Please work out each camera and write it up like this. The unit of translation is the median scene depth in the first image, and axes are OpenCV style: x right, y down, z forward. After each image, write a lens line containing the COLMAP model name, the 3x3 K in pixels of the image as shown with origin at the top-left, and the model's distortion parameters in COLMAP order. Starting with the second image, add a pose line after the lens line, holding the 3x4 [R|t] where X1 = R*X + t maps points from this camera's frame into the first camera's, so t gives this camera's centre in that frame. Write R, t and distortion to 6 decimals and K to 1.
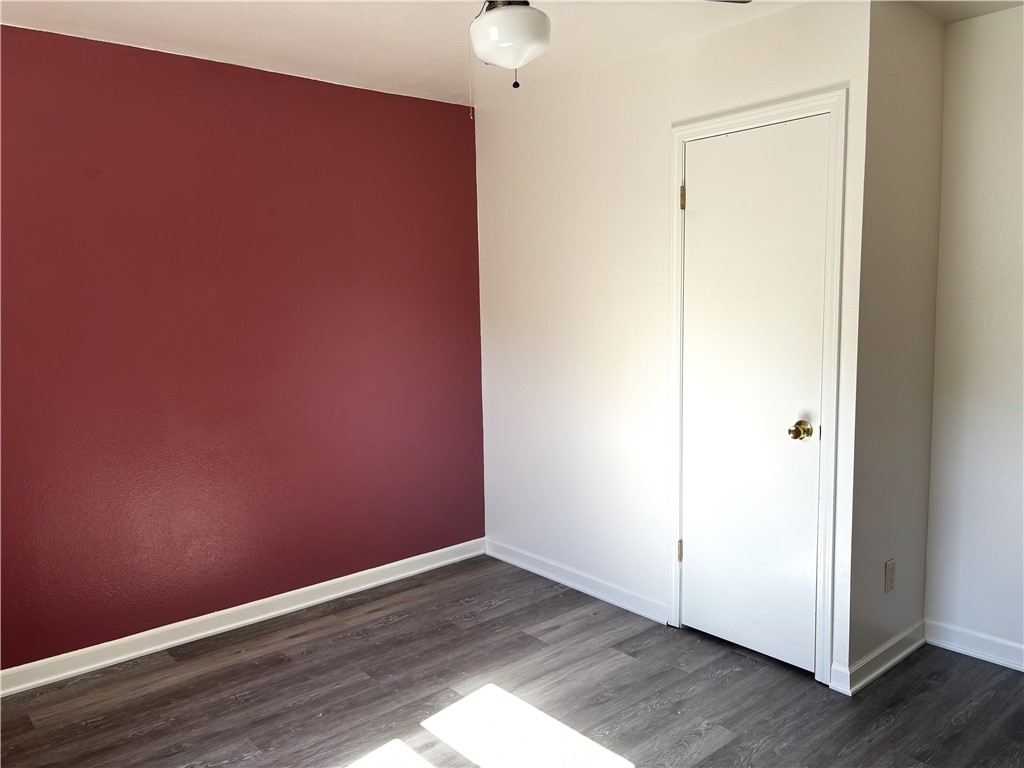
lens RADIAL K [[781.5, 0, 512.0], [0, 781.5, 384.0], [0, 0, 1]] dist [0.063003, -0.057456]
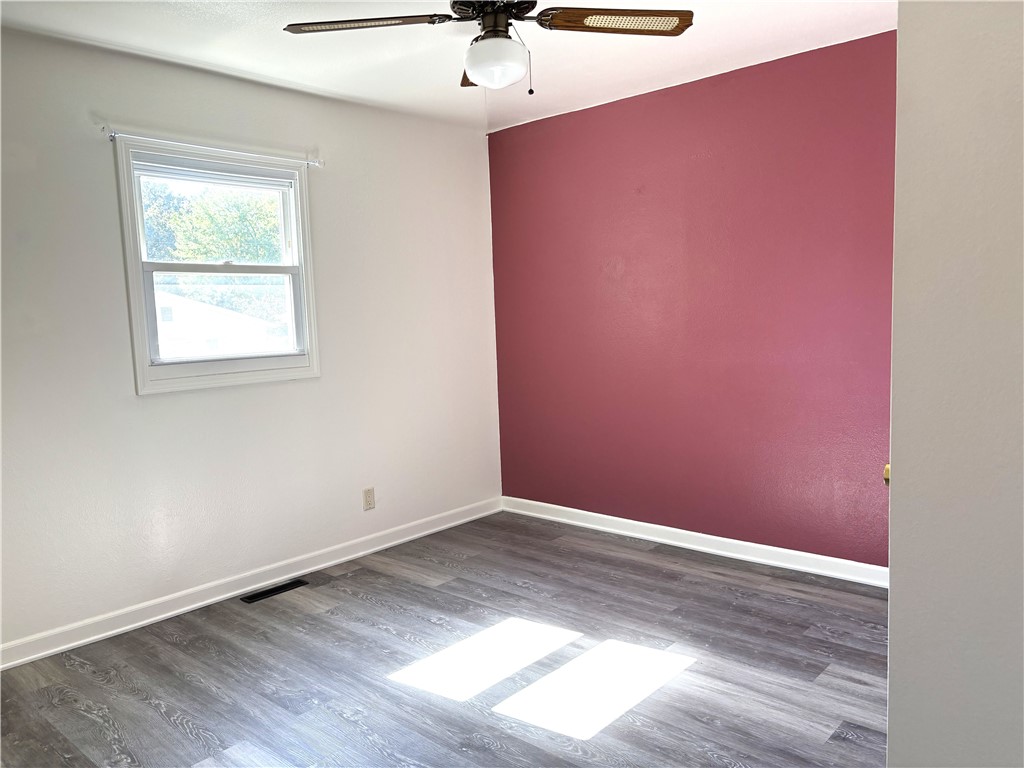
lens RADIAL K [[781.5, 0, 512.0], [0, 781.5, 384.0], [0, 0, 1]] dist [0.063003, -0.057456]
pose [[0.125690, 0.104485, -0.986552, 0.853251], [-0.074888, 0.992600, 0.095584, -0.039738], [0.989239, 0.061867, 0.132584, 0.594531]]
